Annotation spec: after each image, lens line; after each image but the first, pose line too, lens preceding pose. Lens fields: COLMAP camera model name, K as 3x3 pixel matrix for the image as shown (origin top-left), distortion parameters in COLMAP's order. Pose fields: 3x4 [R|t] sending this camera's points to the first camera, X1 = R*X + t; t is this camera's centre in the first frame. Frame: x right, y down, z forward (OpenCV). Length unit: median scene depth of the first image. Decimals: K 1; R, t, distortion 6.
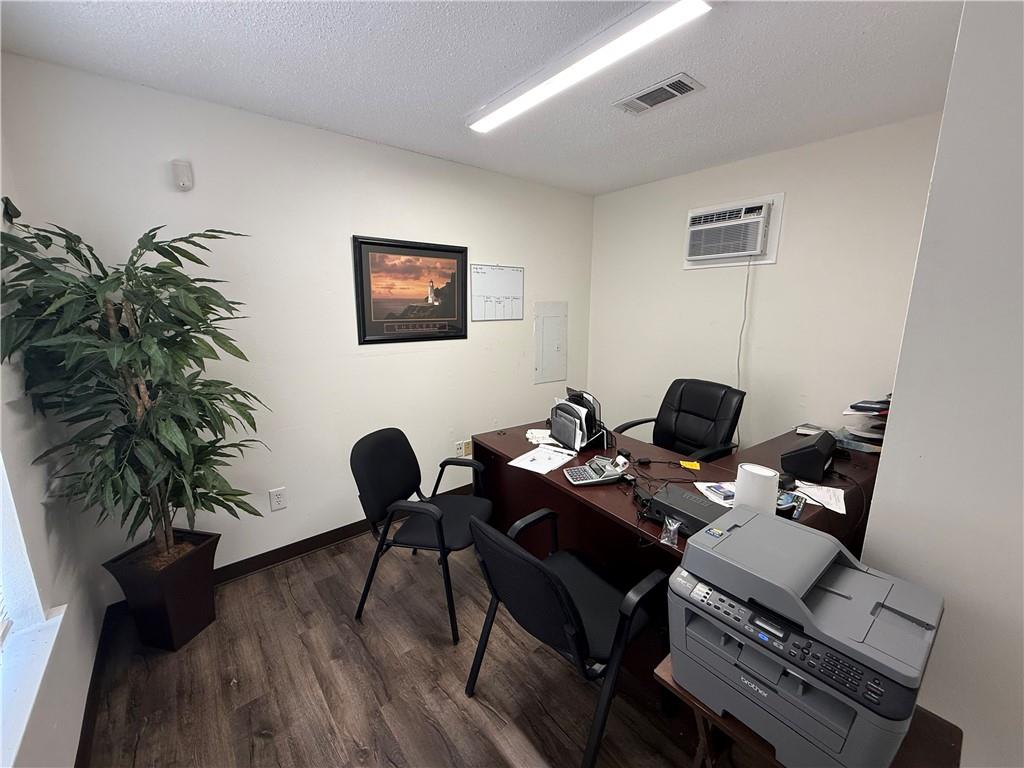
lens RADIAL K [[417.3, 0, 512.0], [0, 417.3, 384.0], [0, 0, 1]] dist [0.001193, 0.000229]
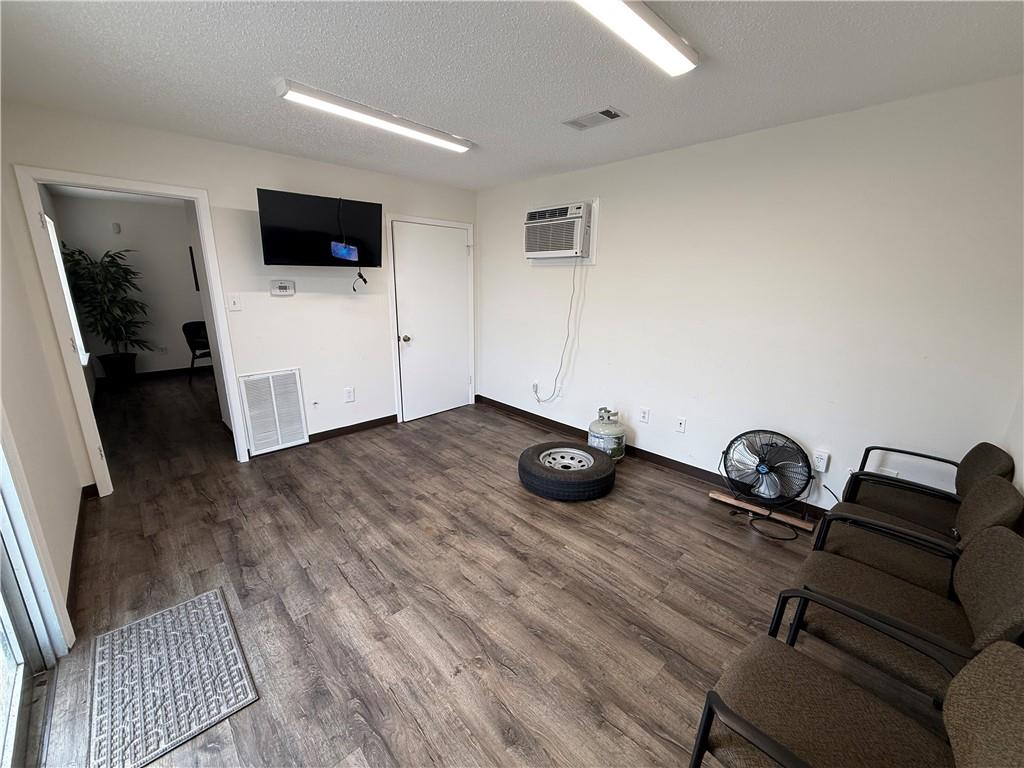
lens RADIAL K [[409.1, 0, 512.0], [0, 409.1, 384.0], [0, 0, 1]] dist [-0.003273, -0.000516]
pose [[0.996962, -0.011773, 0.076988, 1.764018], [0.007368, 0.998332, 0.057253, 0.449784], [-0.077534, -0.056512, 0.995387, -2.142202]]
